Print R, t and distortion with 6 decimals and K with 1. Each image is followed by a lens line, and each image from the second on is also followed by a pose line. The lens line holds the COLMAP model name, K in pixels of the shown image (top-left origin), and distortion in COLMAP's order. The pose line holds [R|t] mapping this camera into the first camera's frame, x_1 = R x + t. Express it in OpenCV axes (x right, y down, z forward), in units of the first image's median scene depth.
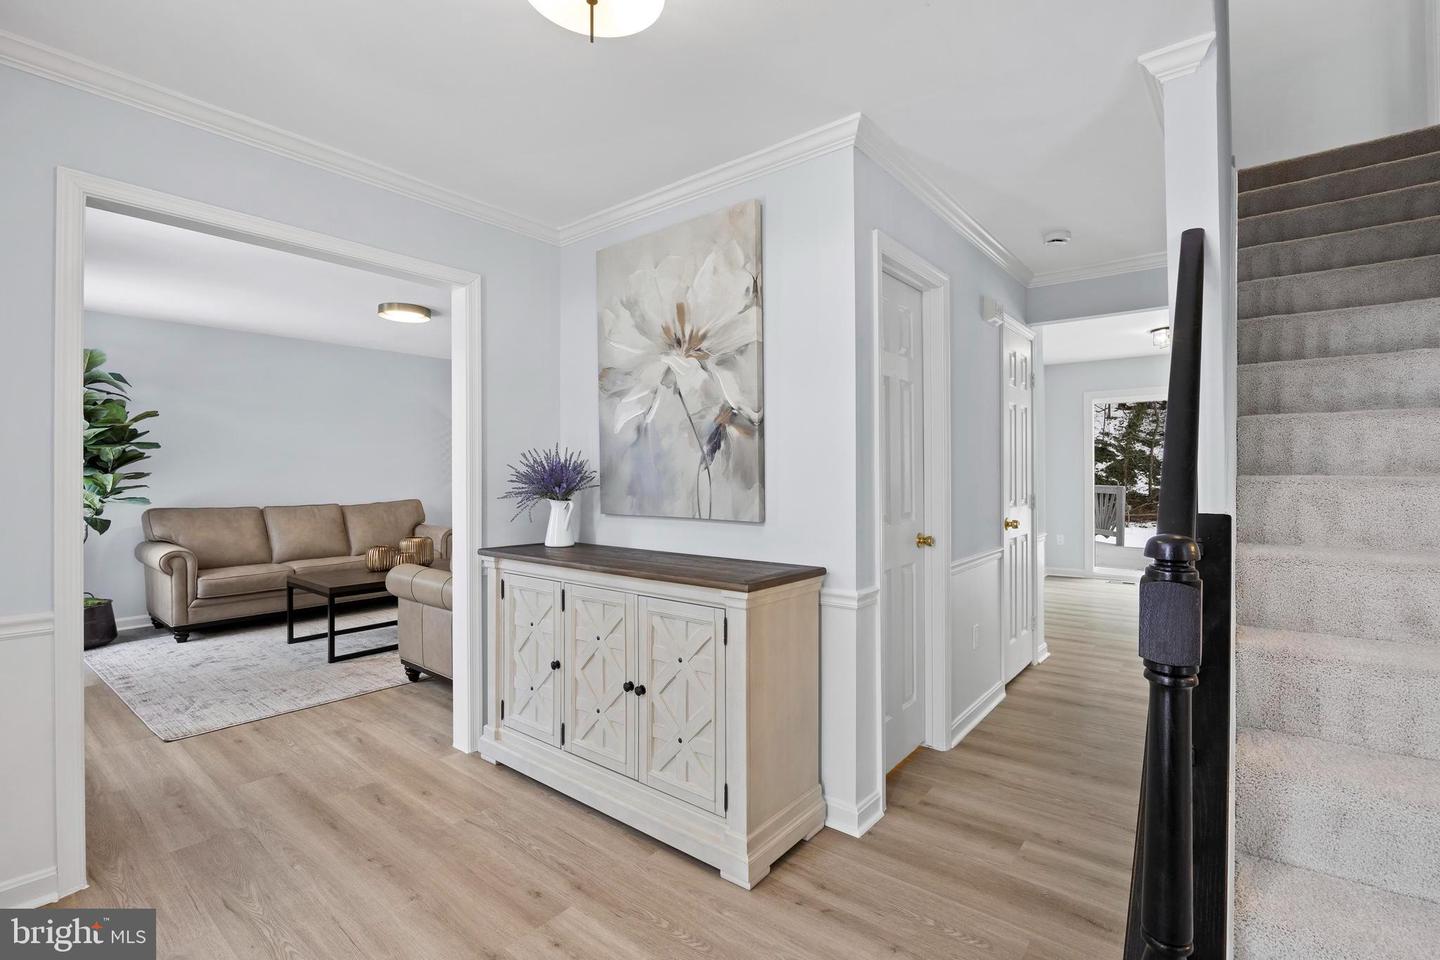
lens RADIAL K [[633.3, 0, 714.4], [0, 633.3, 477.3], [0, 0, 1]] dist [-0.013922, 0.000240]
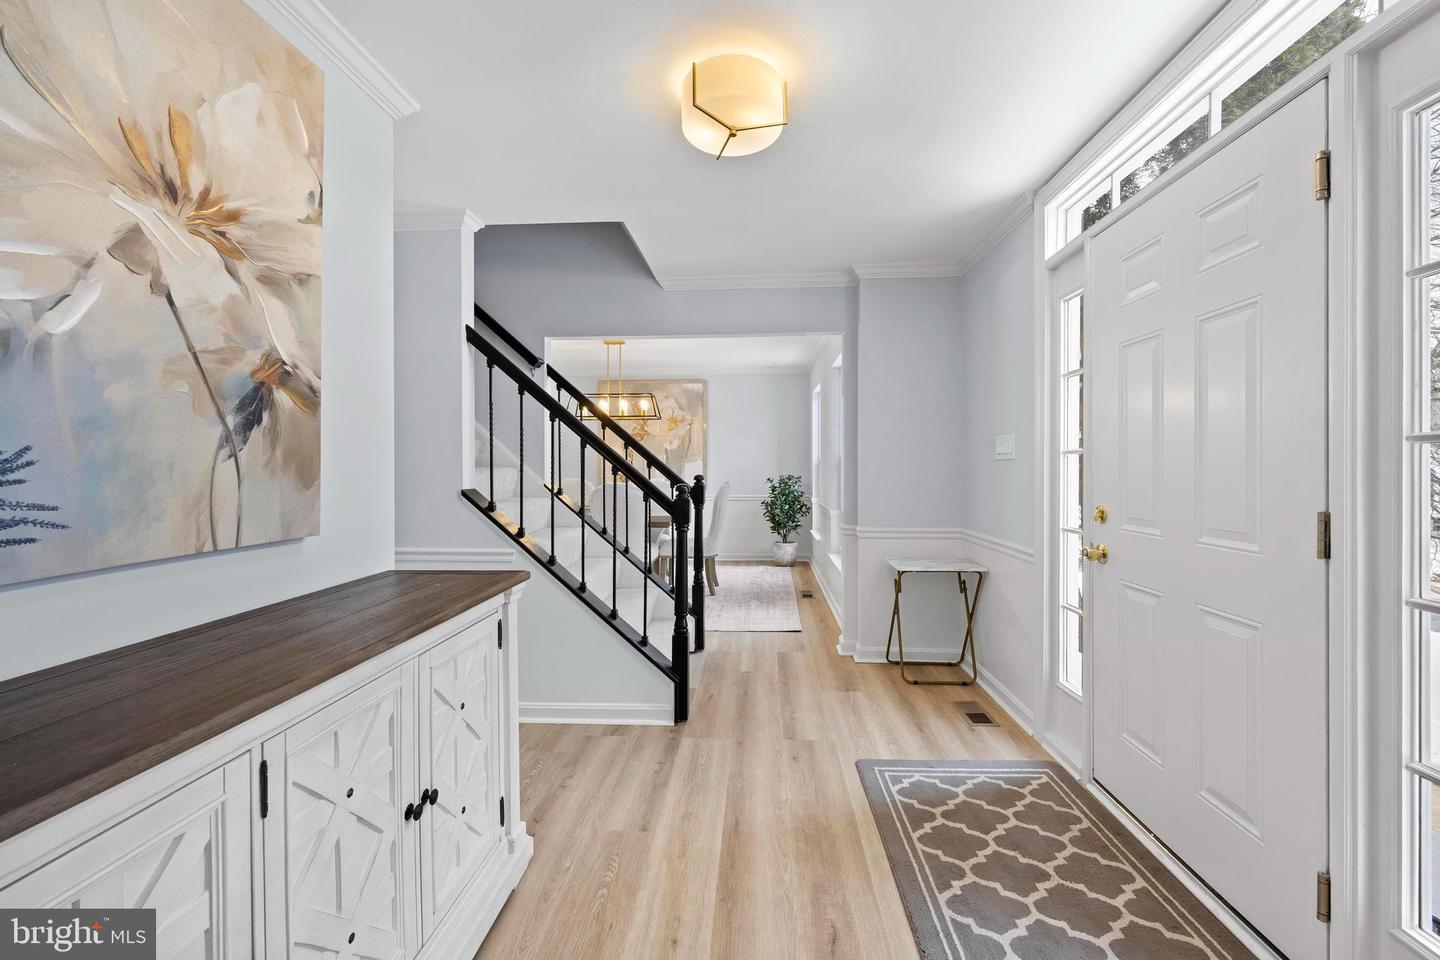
lens RADIAL K [[577.2, 0, 721.0], [0, 577.2, 469.3], [0, 0, 1]] dist [-0.005808, 0.000457]
pose [[-0.561852, -0.009624, 0.827182, -0.667991], [-0.001760, 0.999944, 0.010439, -0.009170], [-0.827236, 0.004409, -0.561838, 0.931702]]
